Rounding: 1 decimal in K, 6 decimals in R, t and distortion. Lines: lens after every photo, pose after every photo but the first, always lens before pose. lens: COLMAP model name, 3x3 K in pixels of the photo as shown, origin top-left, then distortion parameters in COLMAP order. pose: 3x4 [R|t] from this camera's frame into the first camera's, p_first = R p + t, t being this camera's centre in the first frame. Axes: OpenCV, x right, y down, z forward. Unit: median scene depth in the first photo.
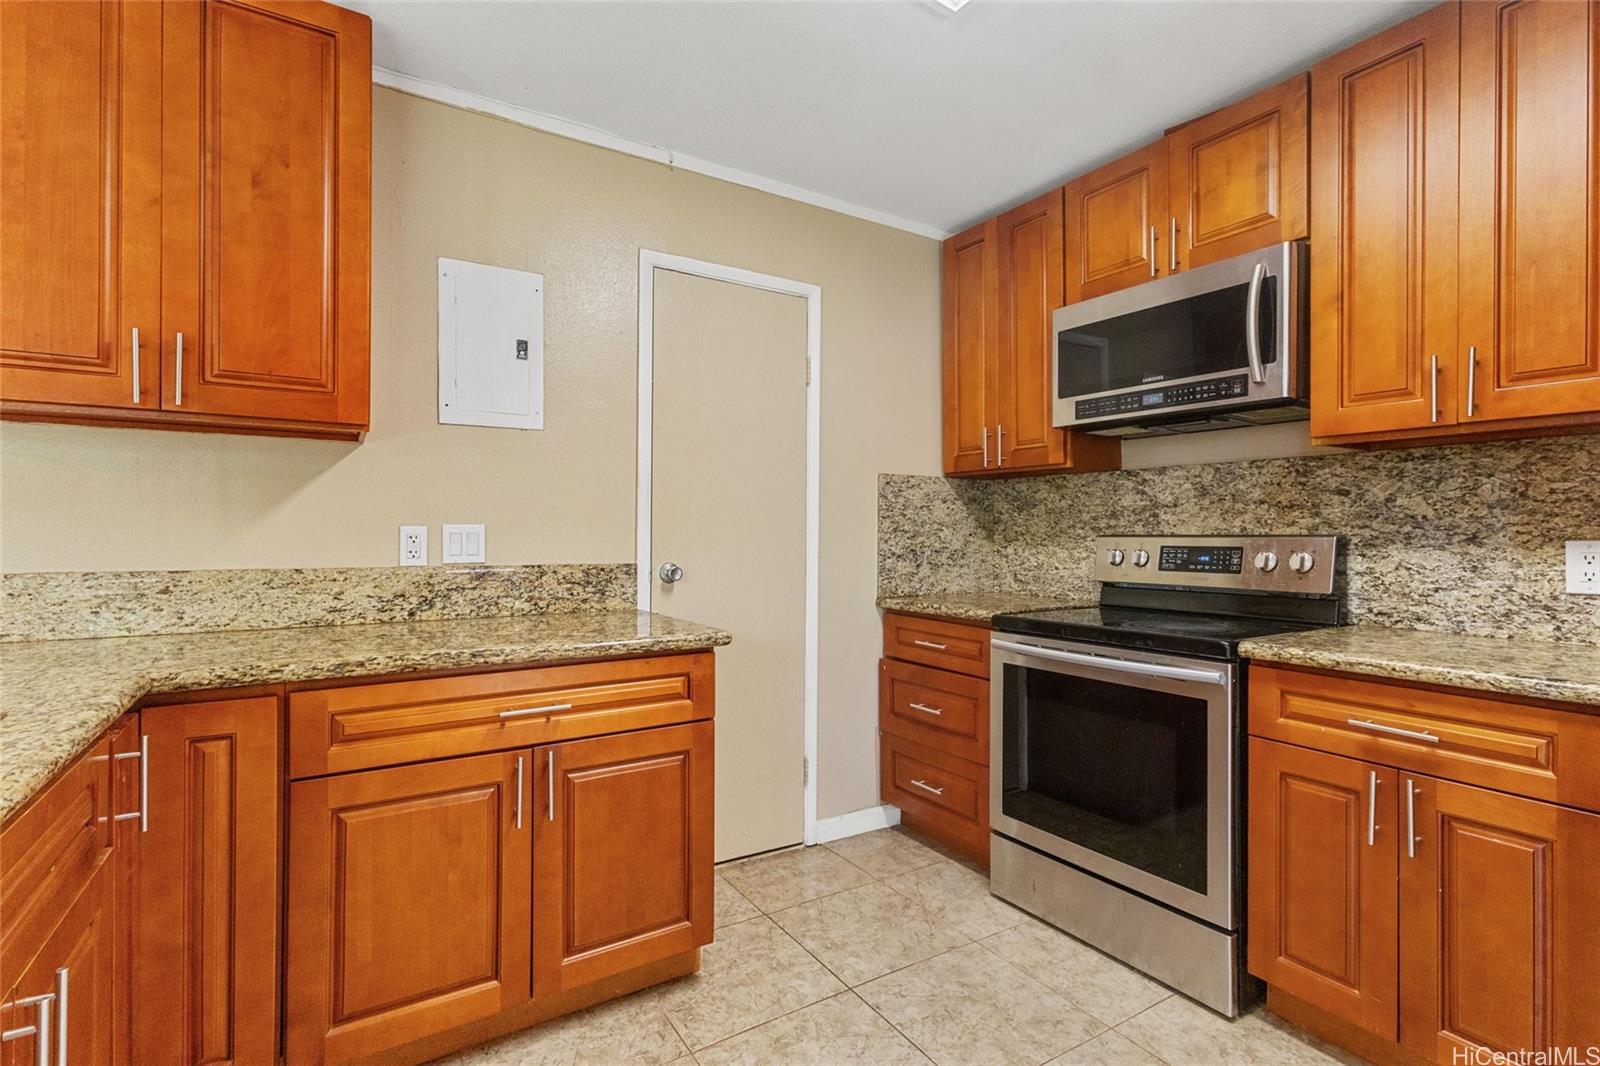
lens RADIAL K [[746.9, 0, 800.0], [0, 746.9, 533.0], [0, 0, 1]] dist [0.001192, -0.000362]
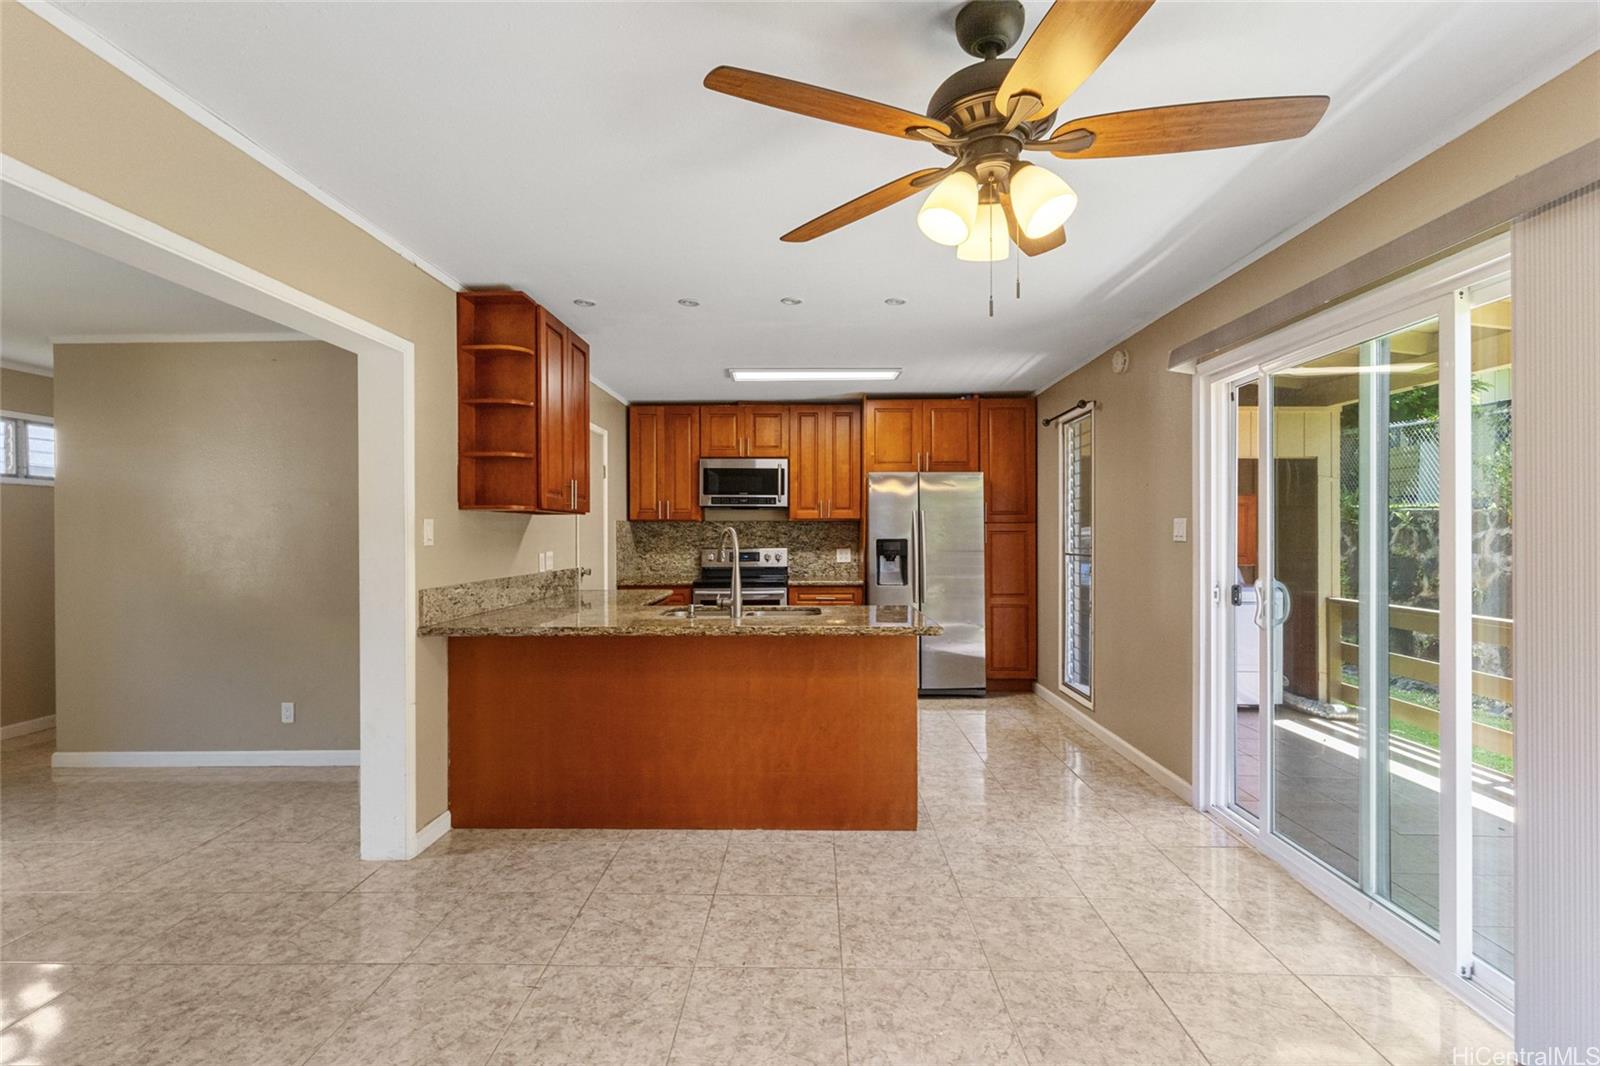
lens RADIAL K [[746.9, 0, 800.0], [0, 746.9, 533.0], [0, 0, 1]] dist [0.001192, -0.000362]
pose [[0.556134, -0.003256, 0.831086, -1.596895], [0.004063, 0.999991, 0.001198, -0.054444], [-0.831083, 0.002711, 0.556142, -0.678848]]
